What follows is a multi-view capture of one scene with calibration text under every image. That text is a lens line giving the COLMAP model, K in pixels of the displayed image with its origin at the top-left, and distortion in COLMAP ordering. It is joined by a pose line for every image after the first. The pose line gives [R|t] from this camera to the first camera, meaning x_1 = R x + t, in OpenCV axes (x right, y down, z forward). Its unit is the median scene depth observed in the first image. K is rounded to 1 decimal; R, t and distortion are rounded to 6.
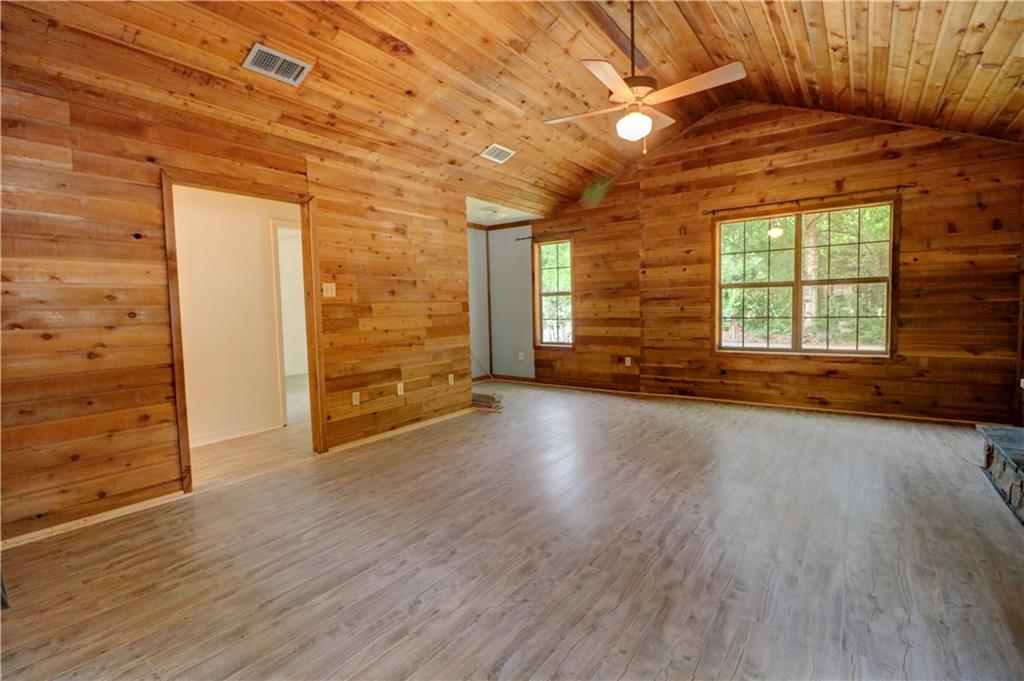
lens RADIAL K [[473.8, 0, 507.7], [0, 473.8, 331.2], [0, 0, 1]] dist [-0.000741, -0.009002]
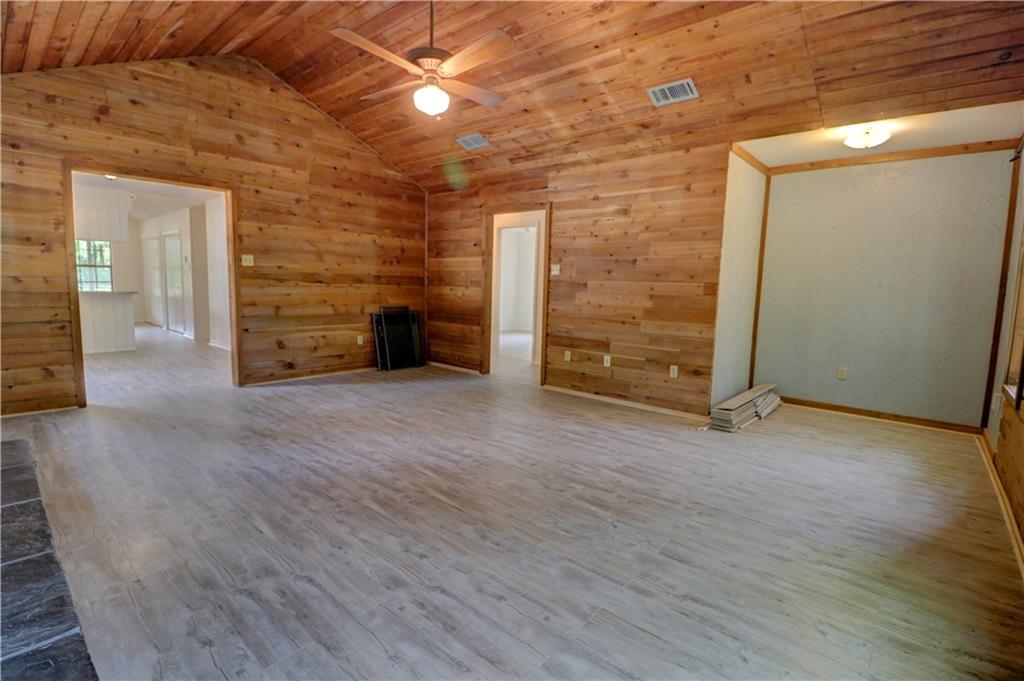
lens RADIAL K [[473.8, 0, 507.7], [0, 473.8, 331.2], [0, 0, 1]] dist [-0.000741, -0.009002]
pose [[-0.088788, 0.122748, -0.988458, 0.865020], [-0.078435, 0.988434, 0.129791, -0.068760], [0.992958, 0.089054, -0.078133, 0.865153]]
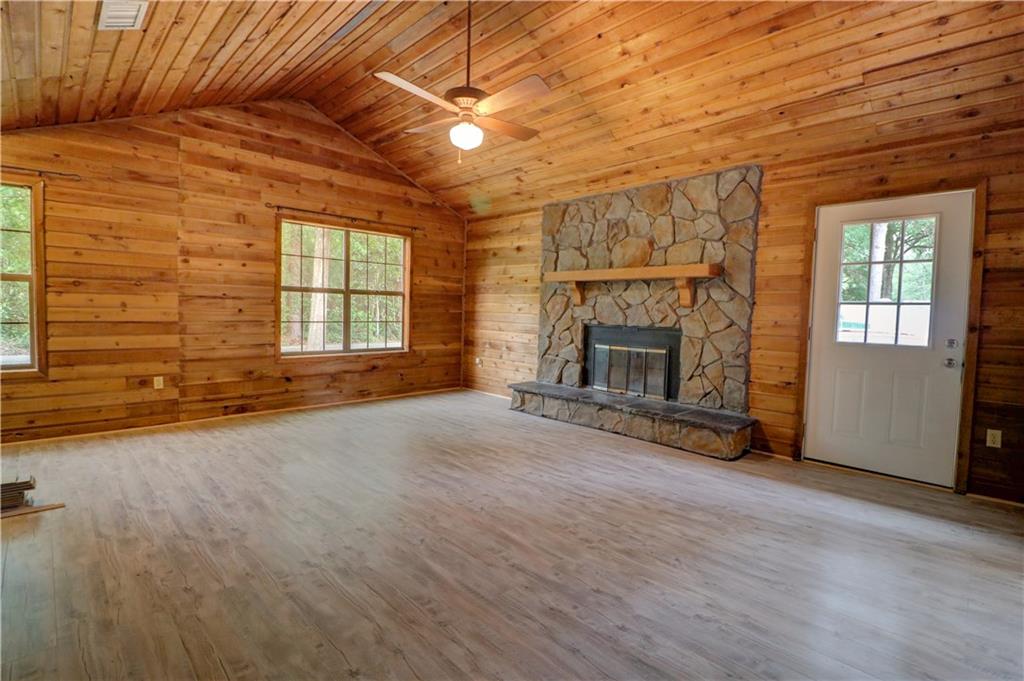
lens RADIAL K [[473.8, 0, 507.7], [0, 473.8, 331.2], [0, 0, 1]] dist [-0.000741, -0.009002]
pose [[0.154785, -0.015261, 0.987830, -0.504492], [0.025405, 0.999612, 0.011462, -0.011643], [-0.987622, 0.023322, 0.155112, 0.517830]]
